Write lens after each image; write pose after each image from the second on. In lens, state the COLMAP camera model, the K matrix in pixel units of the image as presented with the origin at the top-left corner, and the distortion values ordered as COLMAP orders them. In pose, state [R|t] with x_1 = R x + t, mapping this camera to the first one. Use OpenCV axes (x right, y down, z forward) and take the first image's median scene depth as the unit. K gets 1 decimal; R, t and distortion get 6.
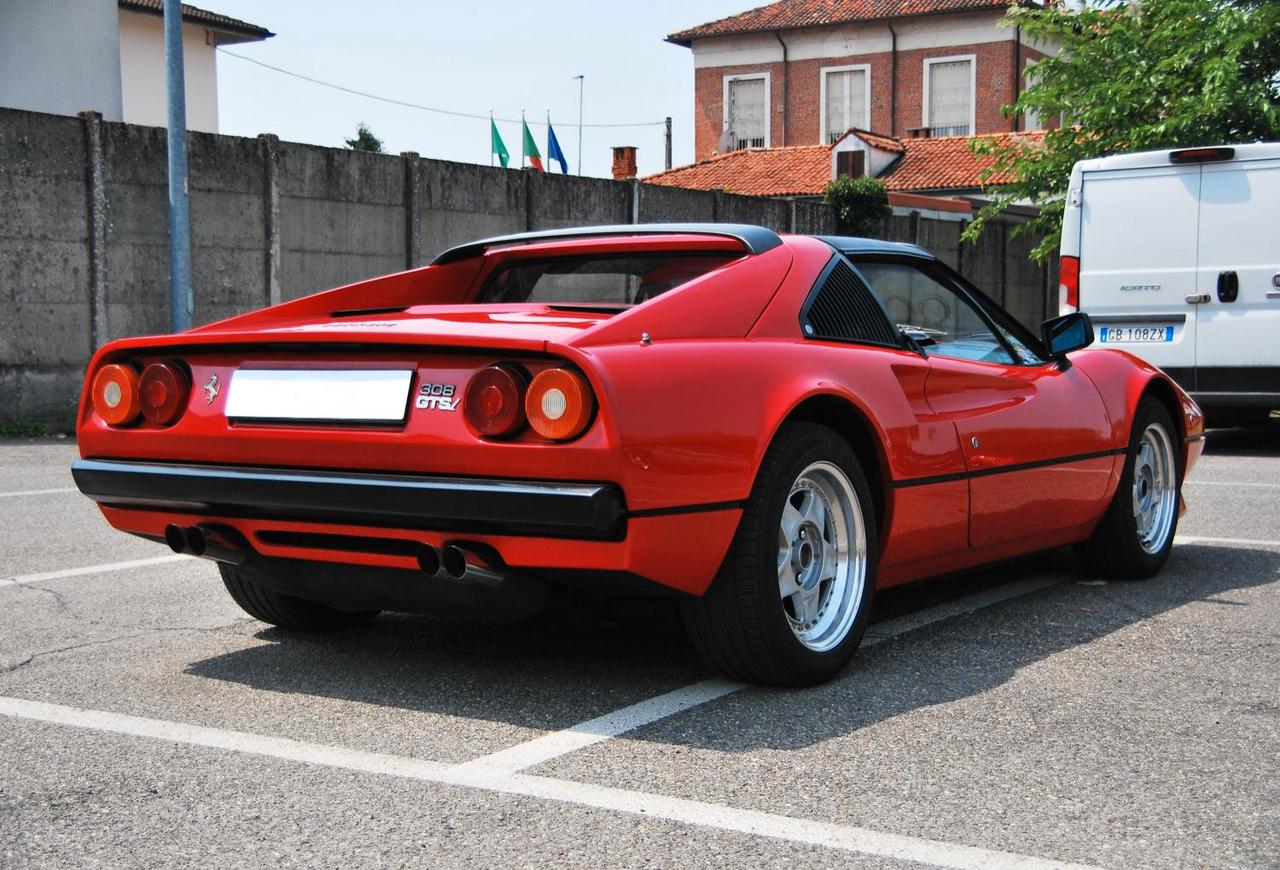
lens RADIAL K [[1809.2, 0, 642.0], [0, 1809.2, 433.4], [0, 0, 1]] dist [0.175822, 0.000000]
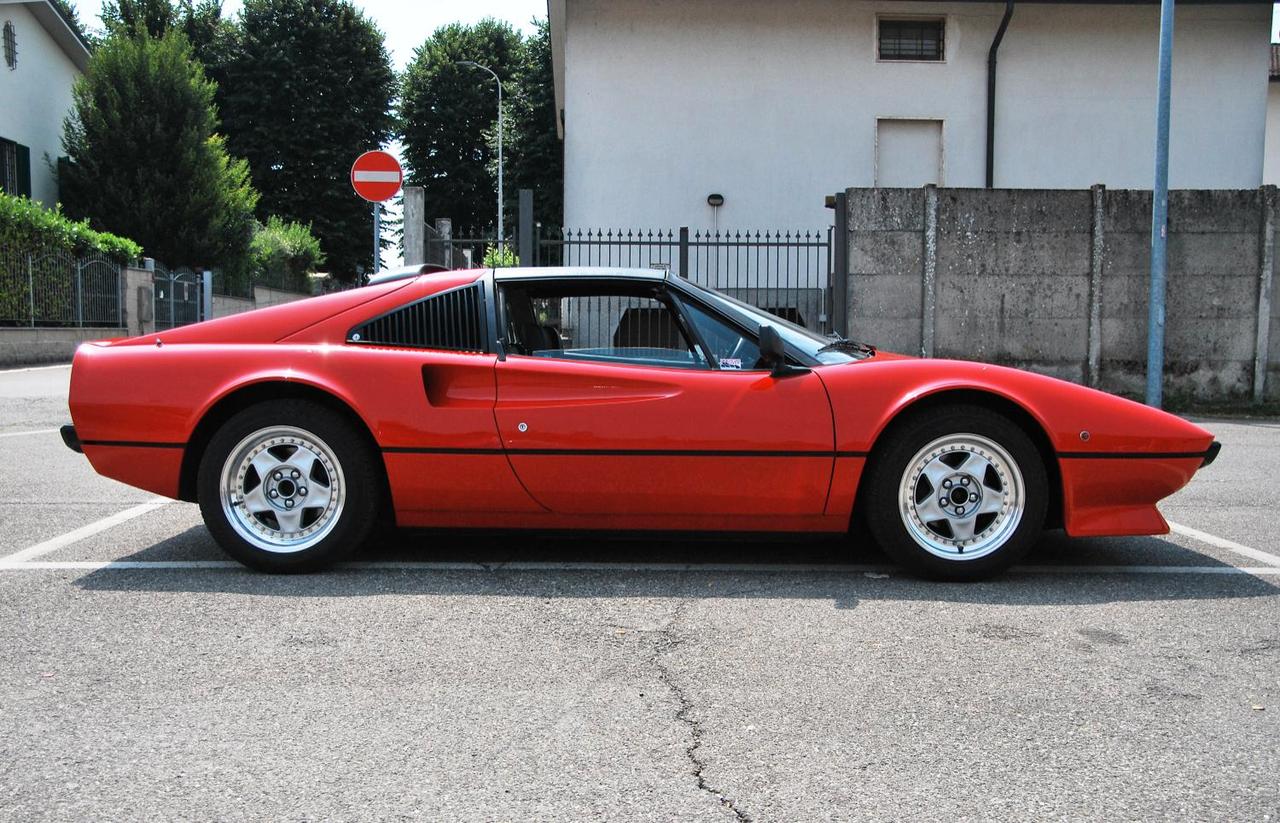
lens RADIAL K [[1226.0, 0, 641.8], [0, 1226.0, 407.9], [0, 0, 1]] dist [0.004733, 0.000000]
pose [[0.577920, 0.057685, -0.814052, 0.278059], [-0.055228, 0.997976, 0.031510, -0.011939], [0.814222, 0.026748, 0.579937, 0.164612]]
